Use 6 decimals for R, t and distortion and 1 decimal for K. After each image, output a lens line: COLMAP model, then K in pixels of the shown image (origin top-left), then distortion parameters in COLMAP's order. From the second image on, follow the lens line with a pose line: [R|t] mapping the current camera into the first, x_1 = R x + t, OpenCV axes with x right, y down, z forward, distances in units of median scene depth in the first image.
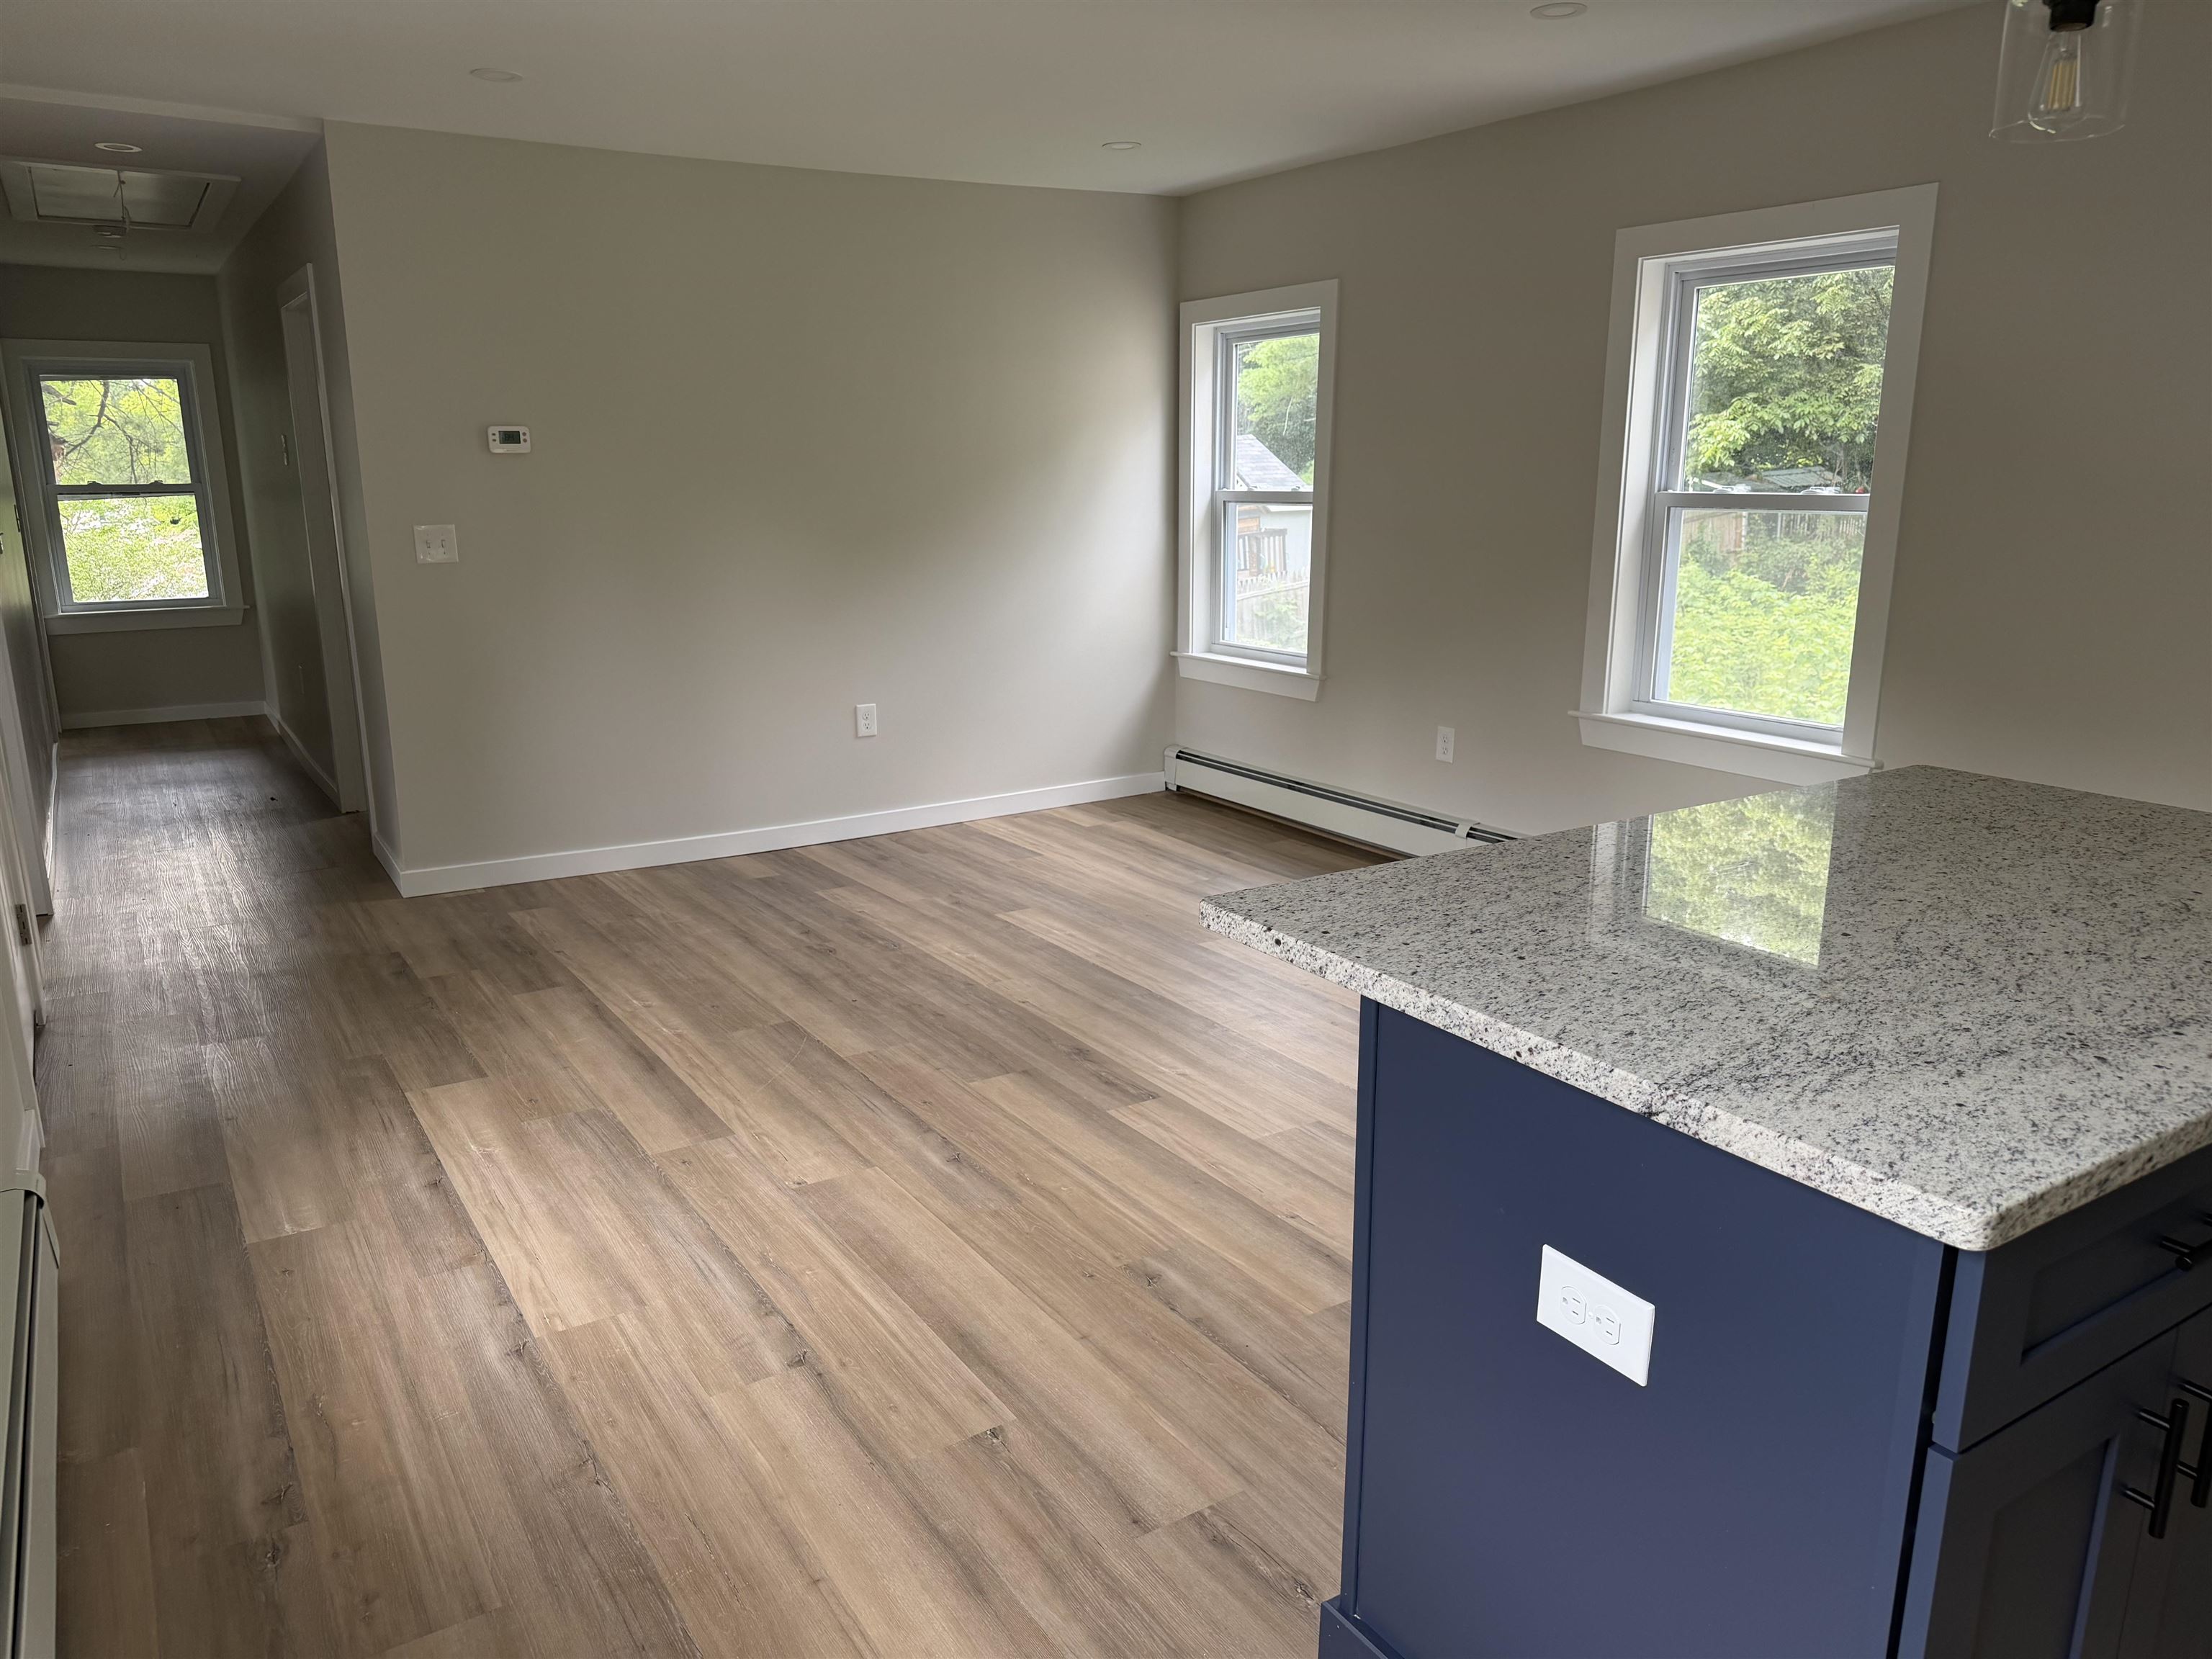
lens RADIAL K [[1551.9, 0, 1106.0], [0, 1551.9, 829.5], [0, 0, 1]] dist [0.058242, -0.171146]
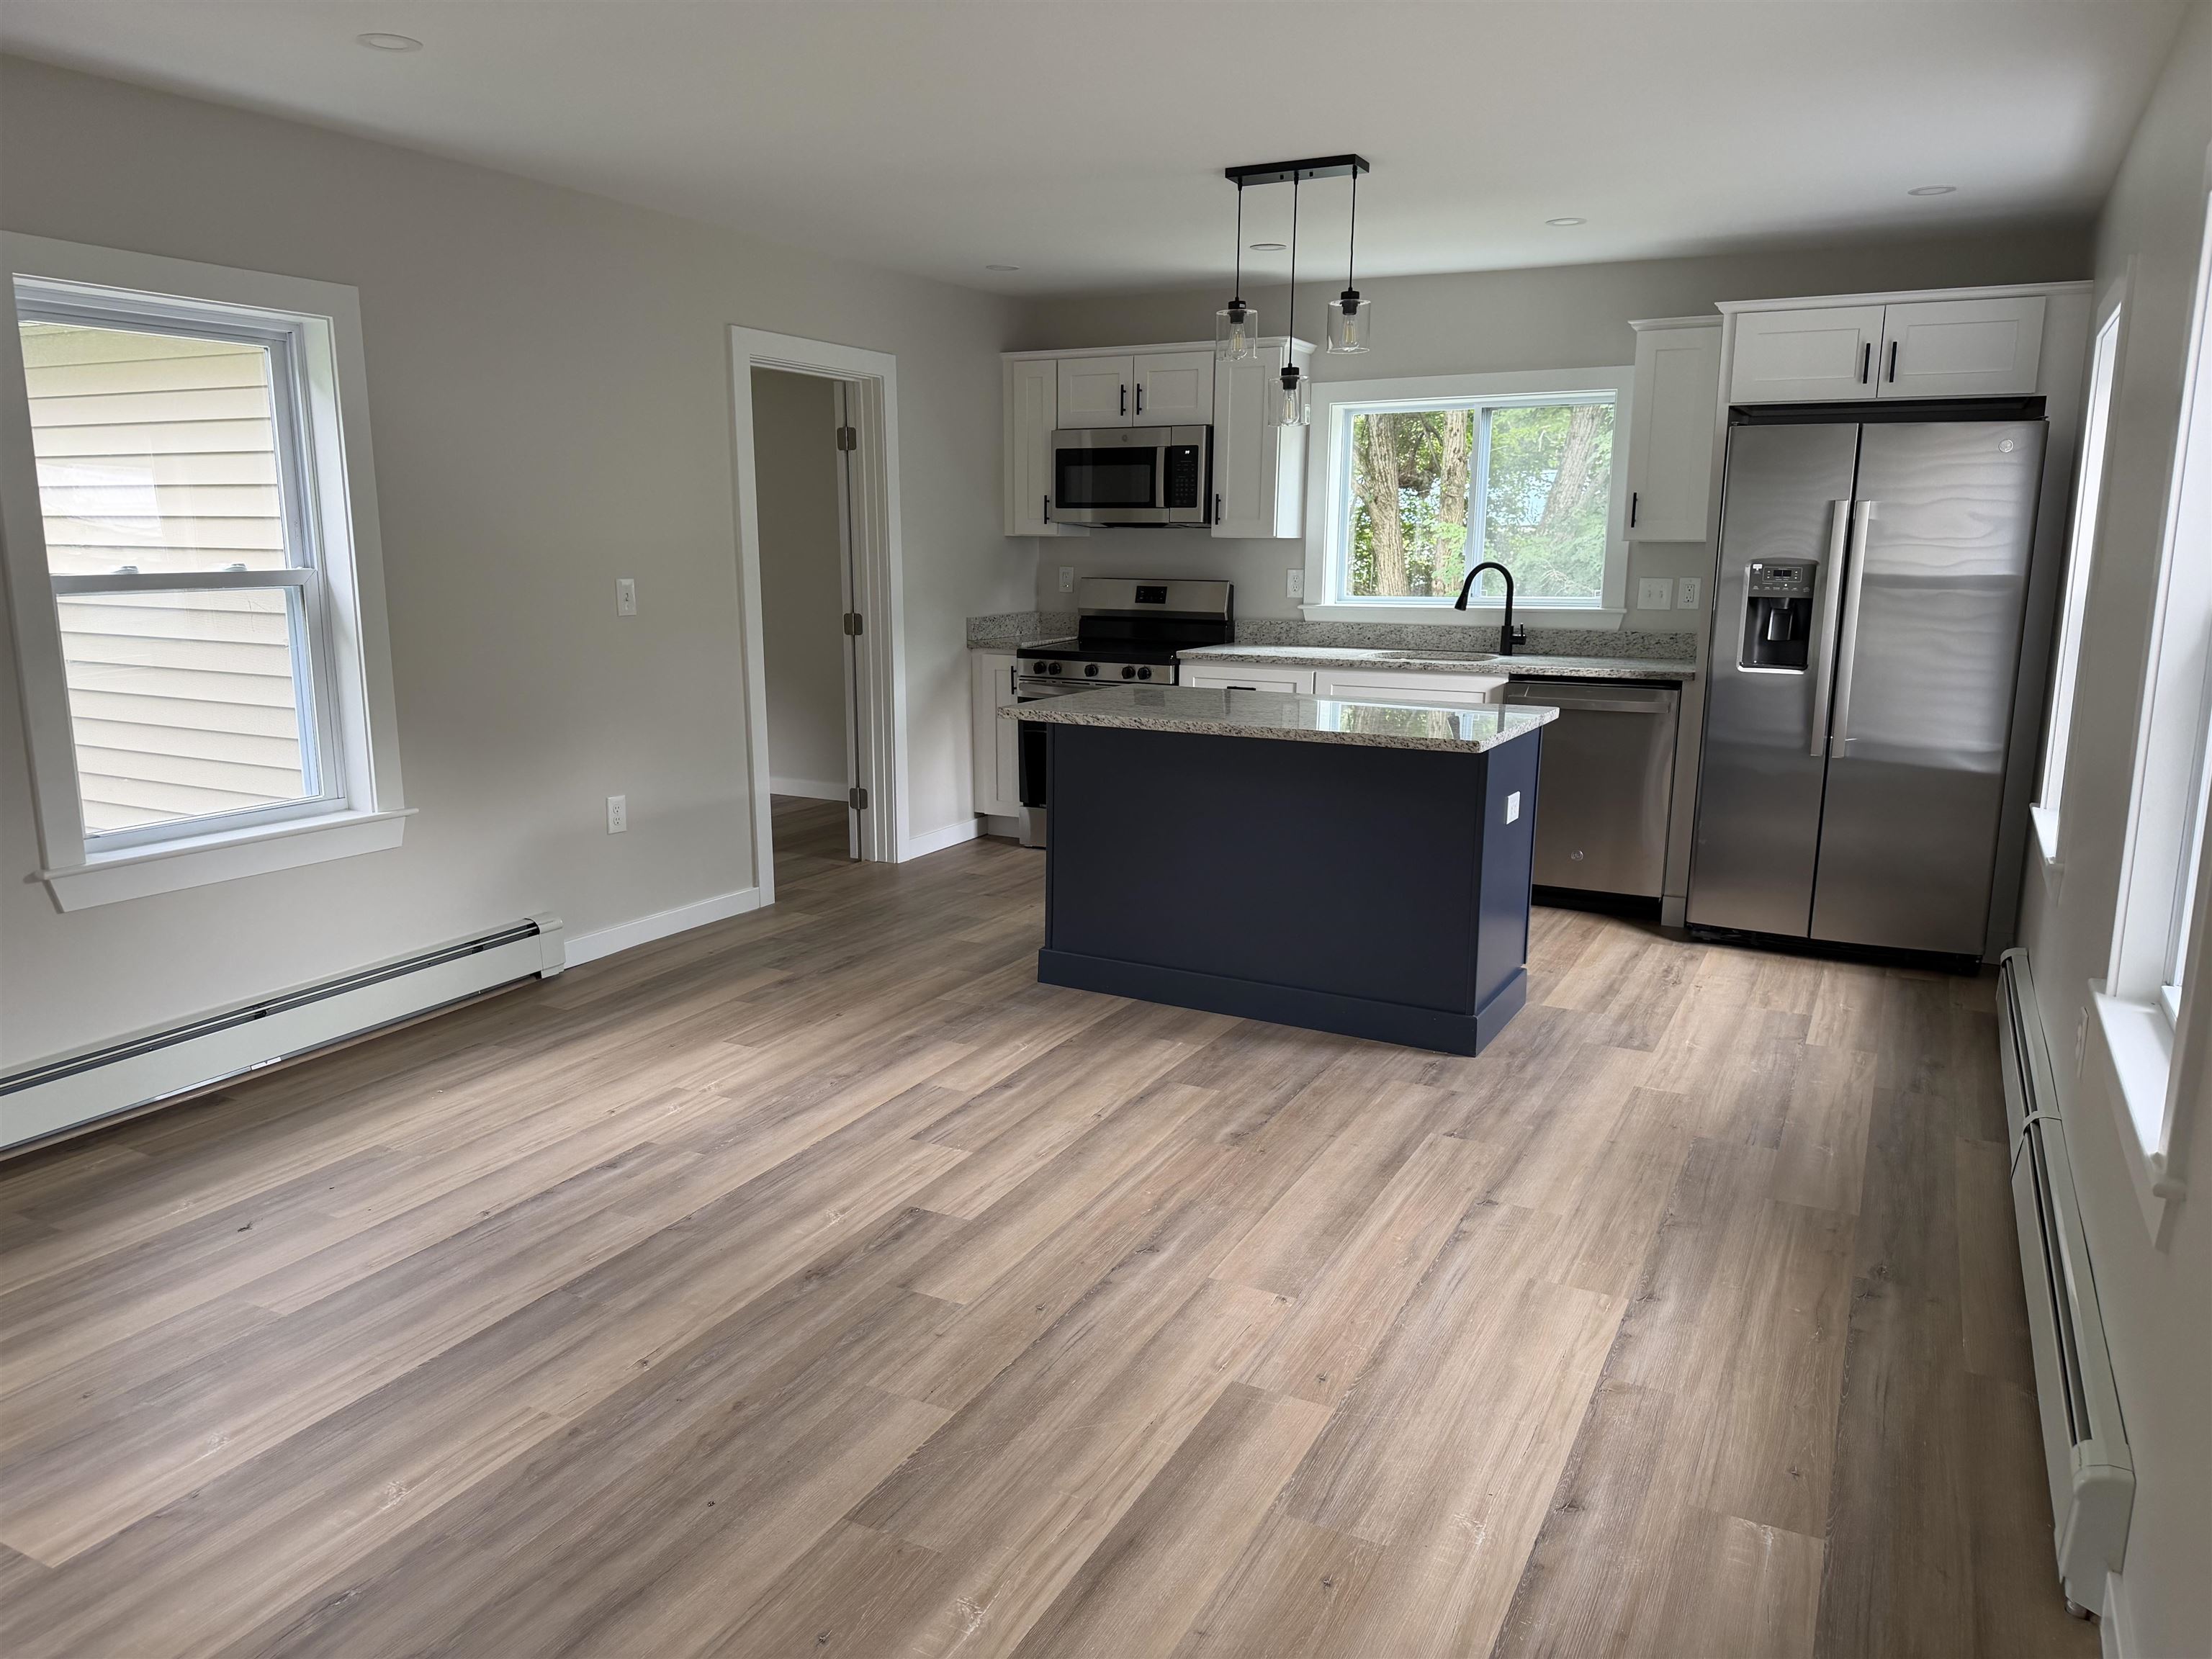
lens RADIAL K [[1551.9, 0, 1106.0], [0, 1551.9, 829.5], [0, 0, 1]] dist [0.058242, -0.171146]
pose [[-0.494371, -0.171085, 0.852248, -0.968887], [0.202882, 0.930651, 0.304511, -0.374301], [-0.845243, 0.323448, -0.425377, 1.506039]]
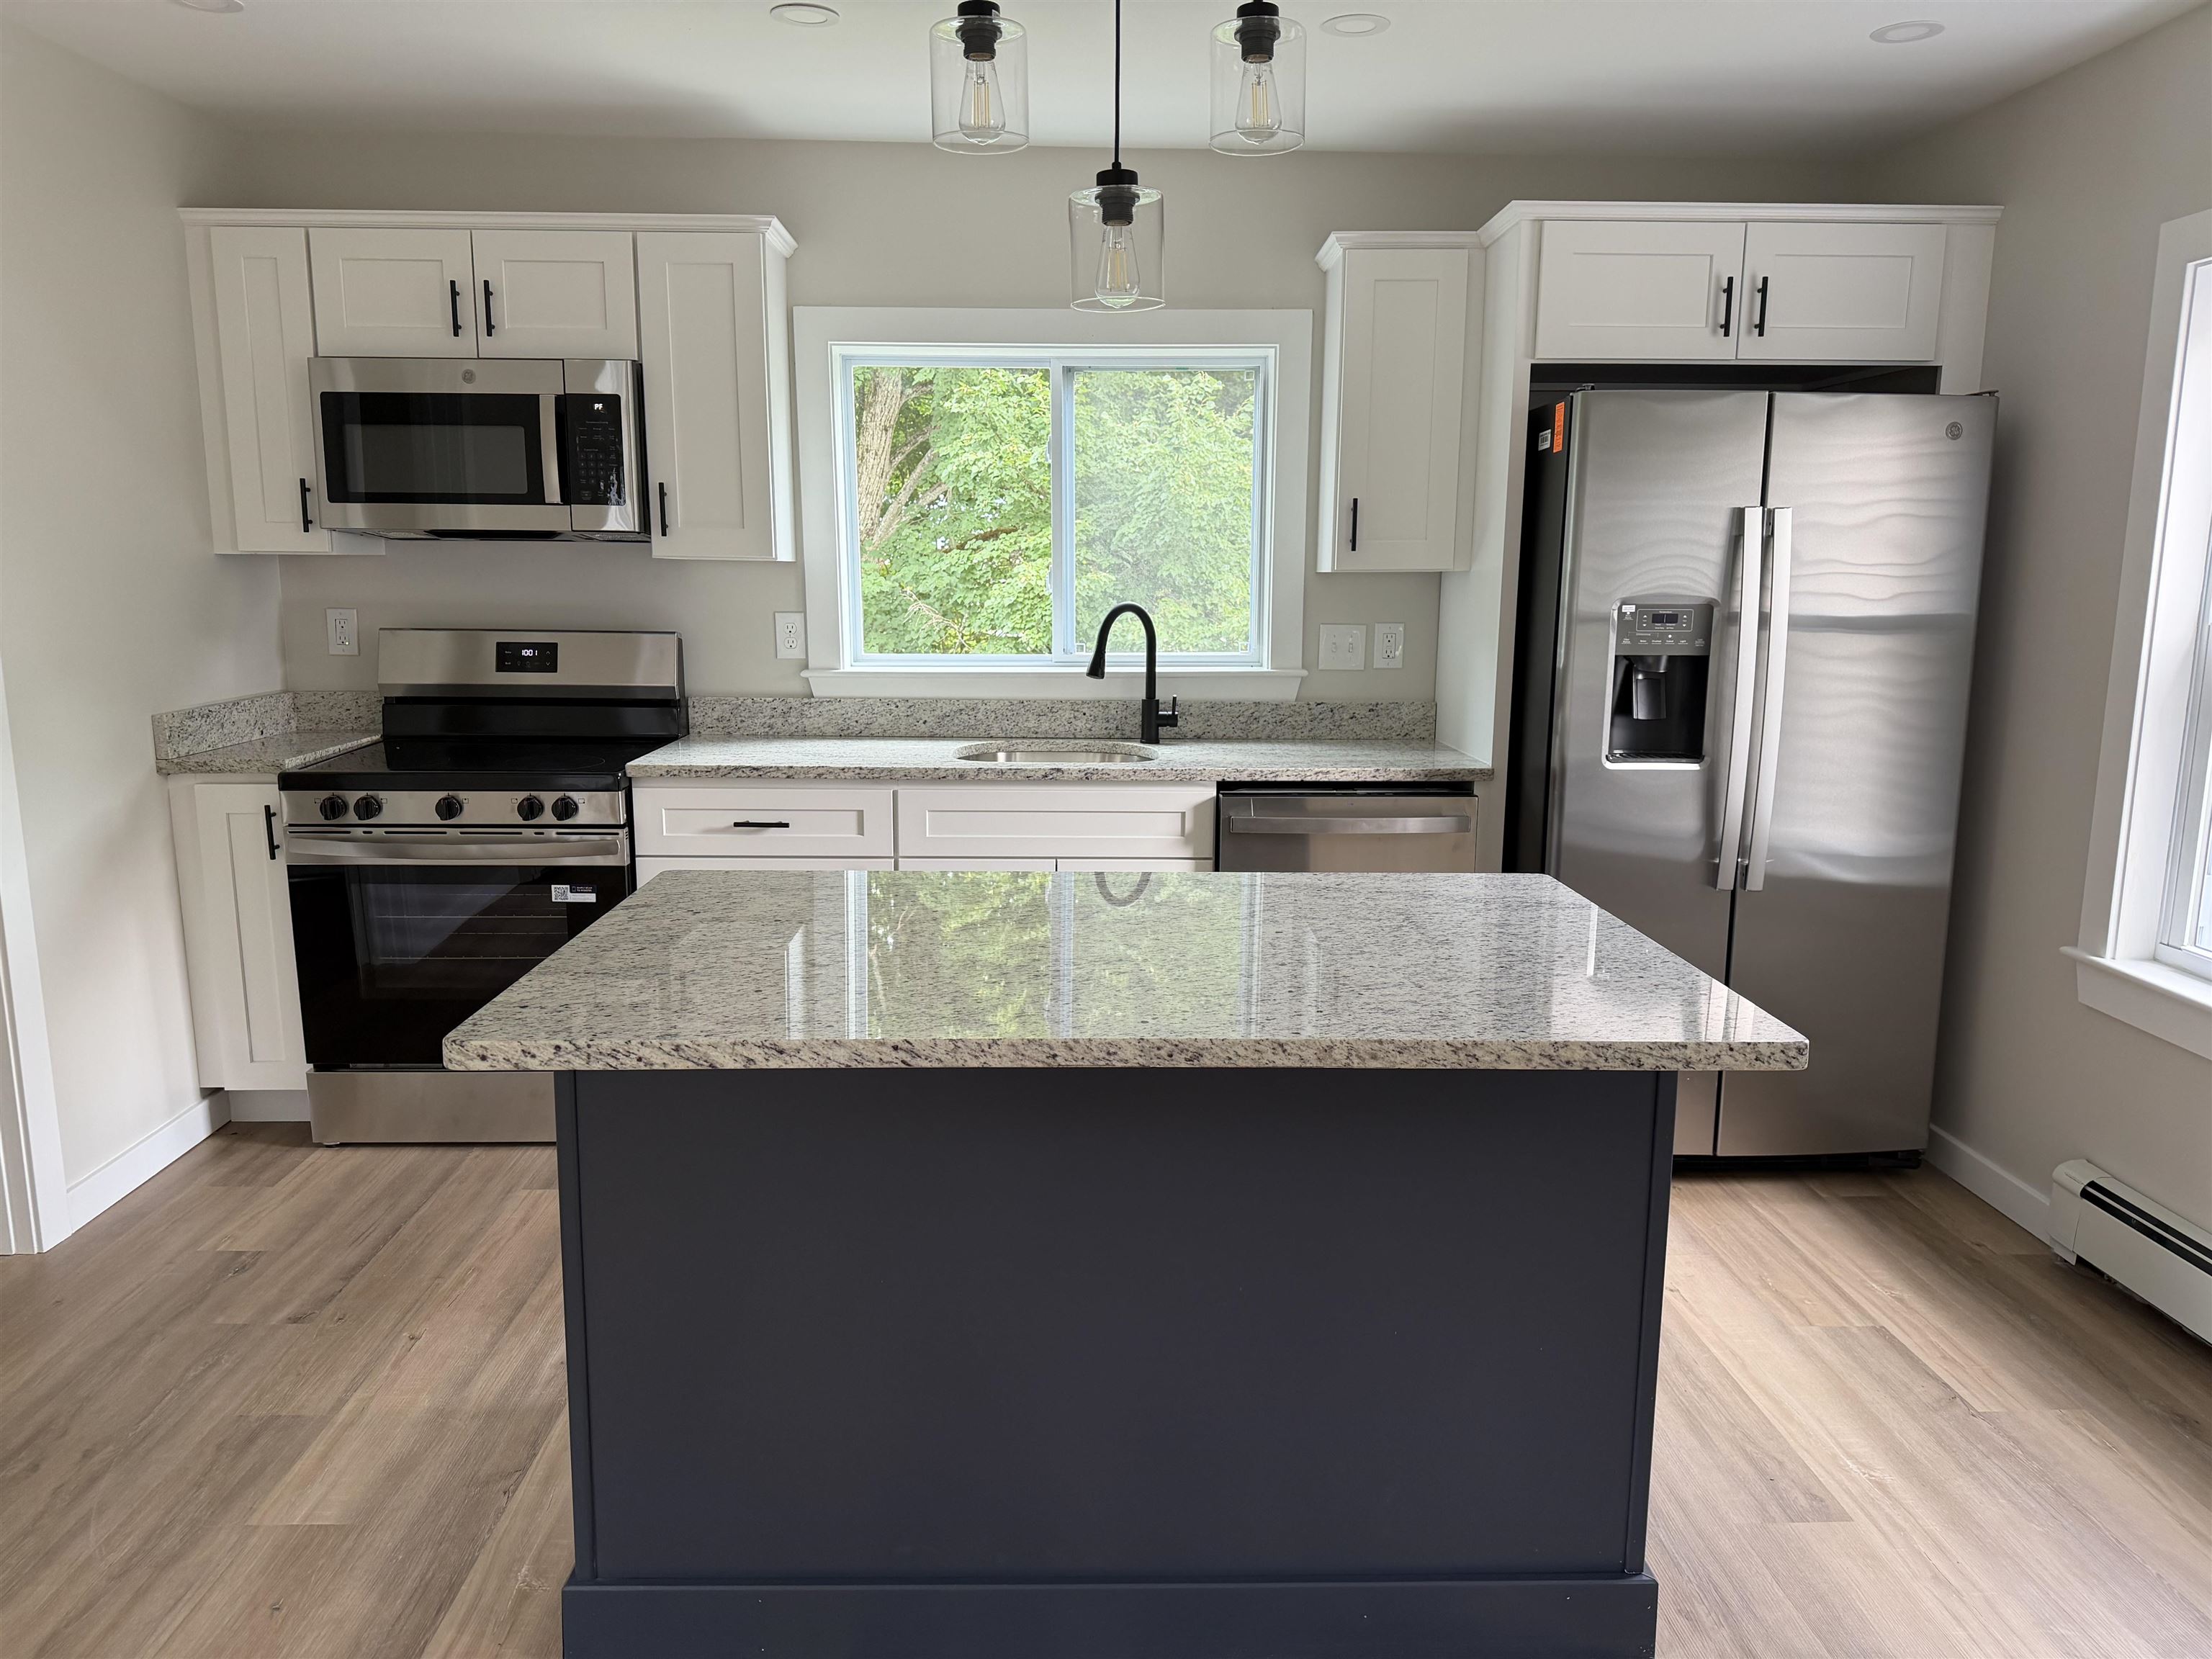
lens RADIAL K [[1522.7, 0, 1106.0], [0, 1522.7, 829.5], [0, 0, 1]] dist [0.000969, -0.004440]
pose [[-0.863487, -0.099349, 0.494490, -0.022556], [0.106438, 0.922435, 0.371194, -0.271821], [-0.493012, 0.373154, -0.785936, 1.169628]]
